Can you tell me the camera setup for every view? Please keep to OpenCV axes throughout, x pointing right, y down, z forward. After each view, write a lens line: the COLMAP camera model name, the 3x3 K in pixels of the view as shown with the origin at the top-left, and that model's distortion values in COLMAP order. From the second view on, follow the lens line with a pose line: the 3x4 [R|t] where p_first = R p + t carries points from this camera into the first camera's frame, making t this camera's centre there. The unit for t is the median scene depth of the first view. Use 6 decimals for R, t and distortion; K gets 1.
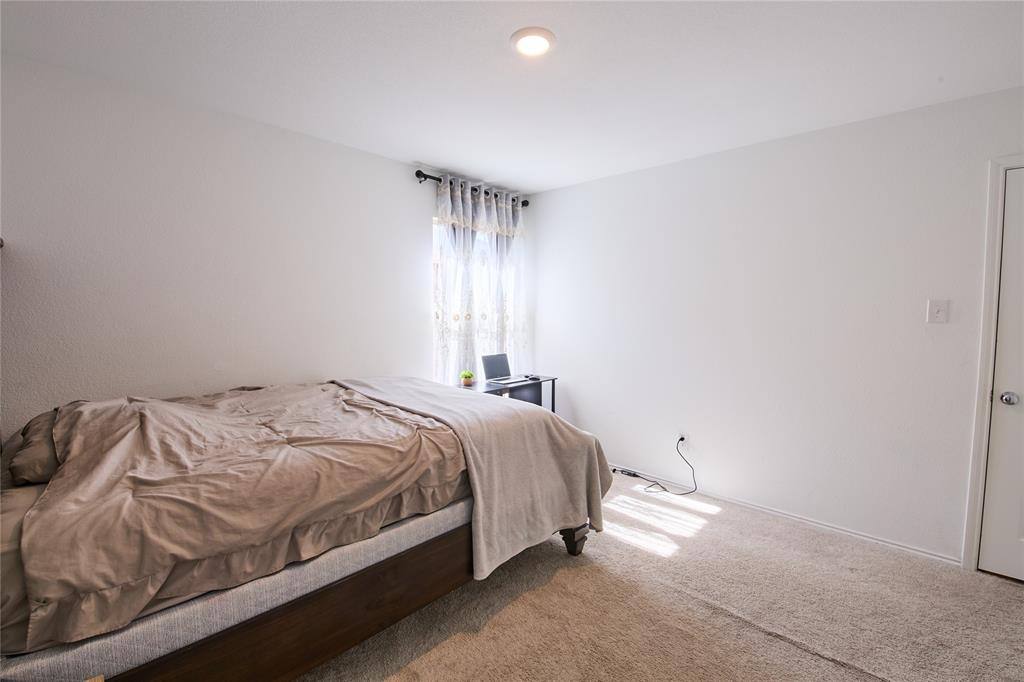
lens RADIAL K [[439.3, 0, 515.6], [0, 439.3, 336.4], [0, 0, 1]] dist [-0.003405, -0.010874]
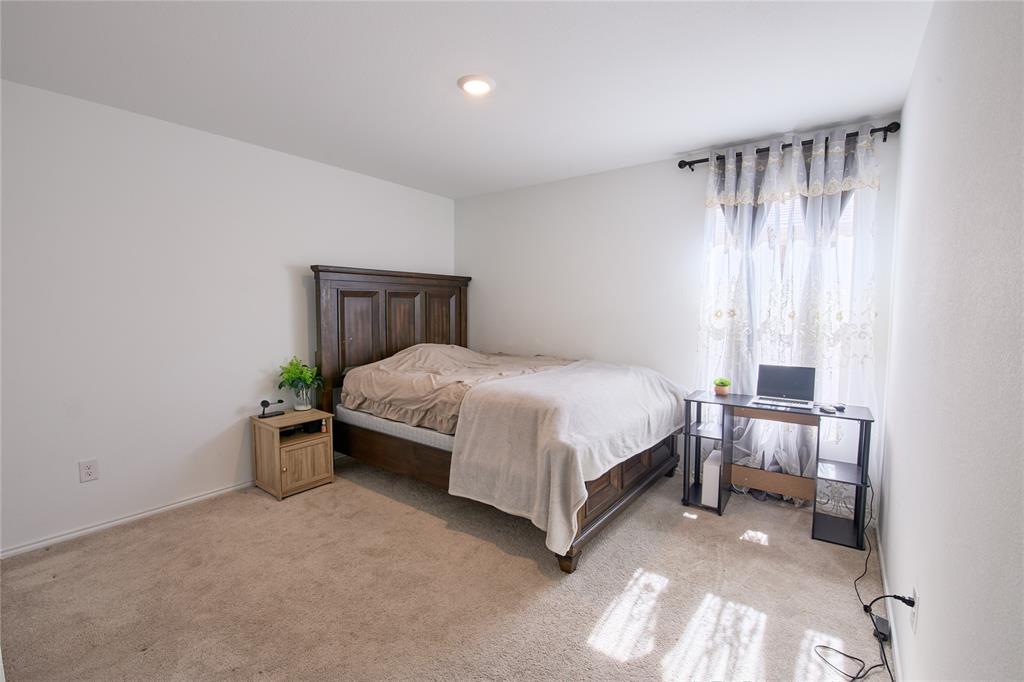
lens RADIAL K [[439.3, 0, 515.6], [0, 439.3, 336.4], [0, 0, 1]] dist [-0.003405, -0.010874]
pose [[0.135888, 0.033993, -0.990141, 0.683767], [-0.075064, 0.996892, 0.023923, 0.009650], [0.987877, 0.071073, 0.138017, 0.528049]]
